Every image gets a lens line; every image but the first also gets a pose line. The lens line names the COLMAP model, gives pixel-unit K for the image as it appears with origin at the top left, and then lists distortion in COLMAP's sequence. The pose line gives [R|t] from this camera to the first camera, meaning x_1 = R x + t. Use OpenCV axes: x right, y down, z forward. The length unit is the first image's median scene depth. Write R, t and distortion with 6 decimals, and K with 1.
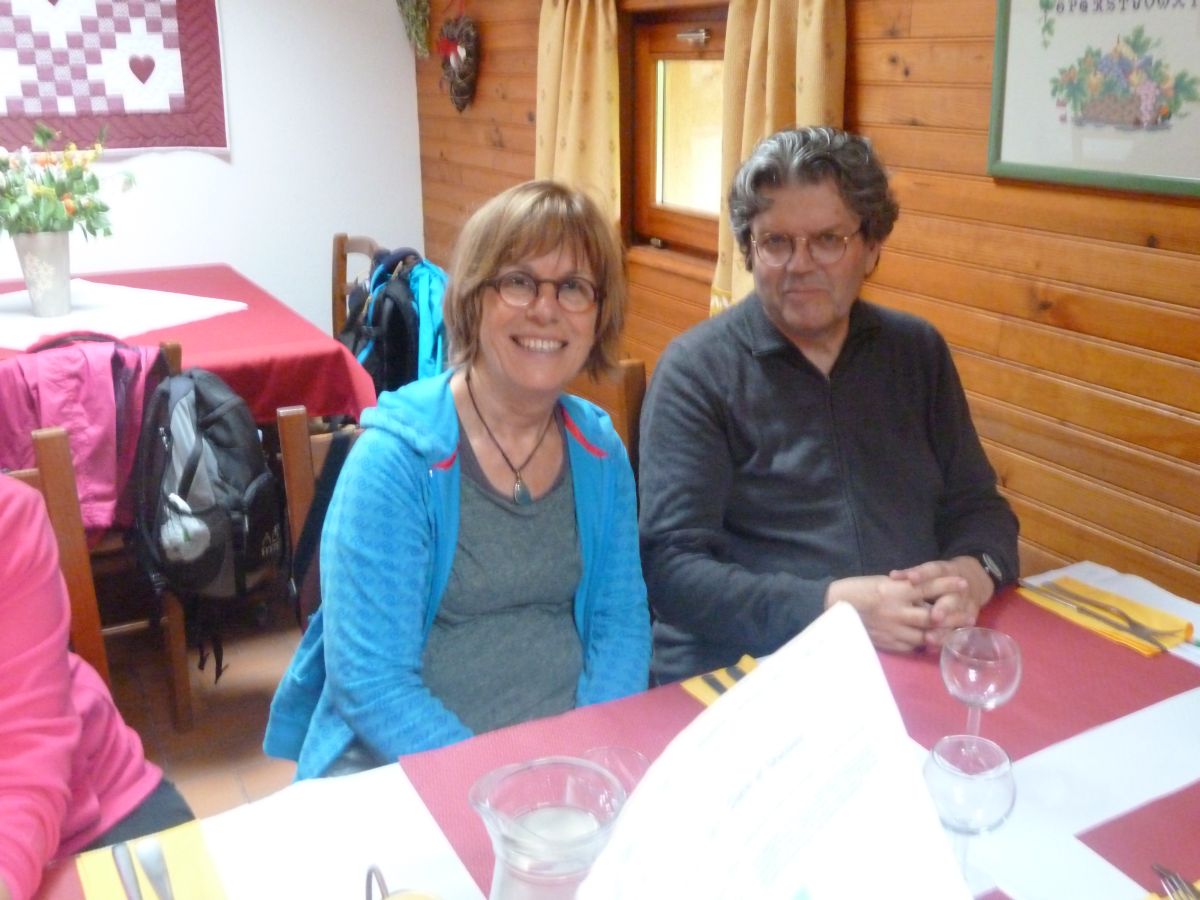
lens RADIAL K [[1194.1, 0, 600.0], [0, 1194.1, 450.0], [0, 0, 1]] dist [-0.003056, -0.035968]
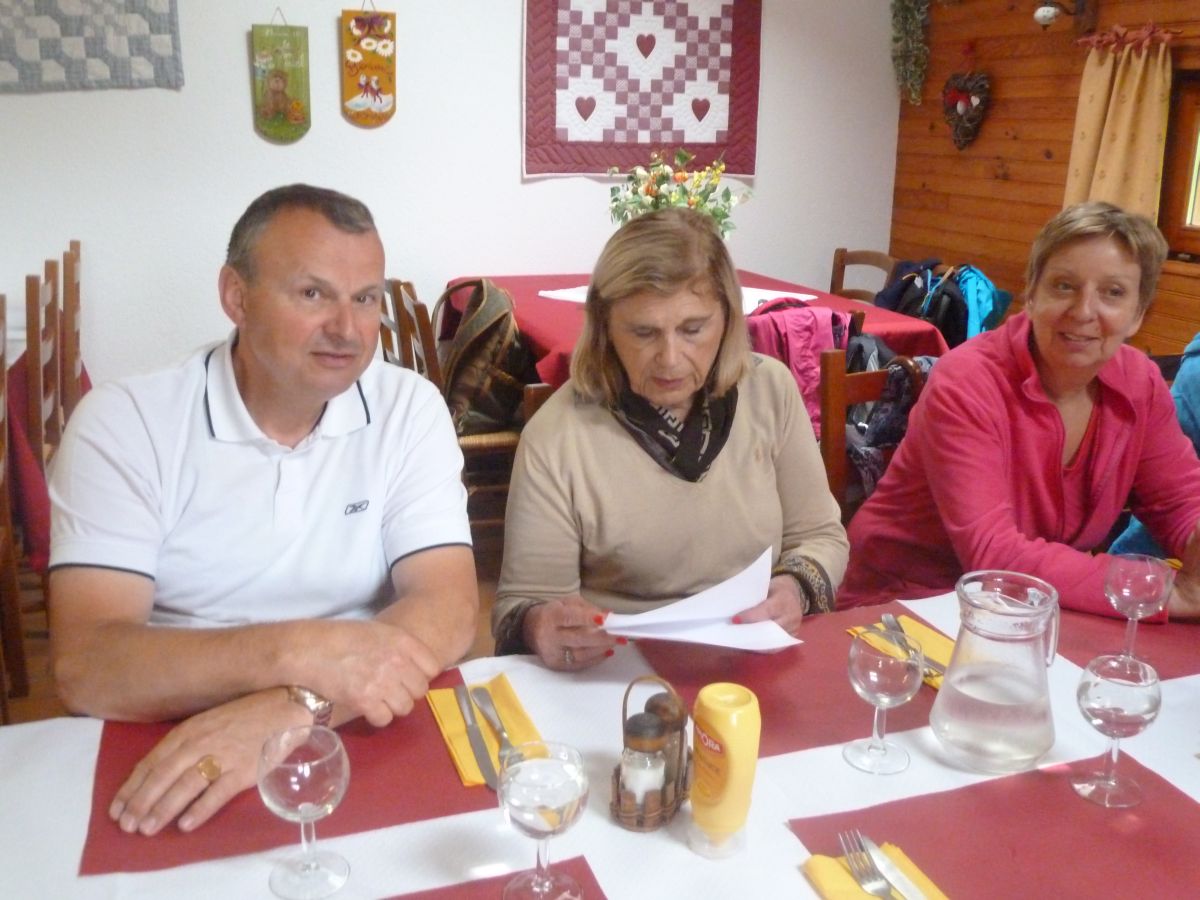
lens RADIAL K [[1194.1, 0, 600.0], [0, 1194.1, 450.0], [0, 0, 1]] dist [-0.003056, -0.035968]
pose [[0.987333, 0.058399, -0.147520, -0.292341], [-0.064296, 0.997299, -0.035520, 0.087415], [0.145047, 0.044555, 0.988421, -0.235468]]
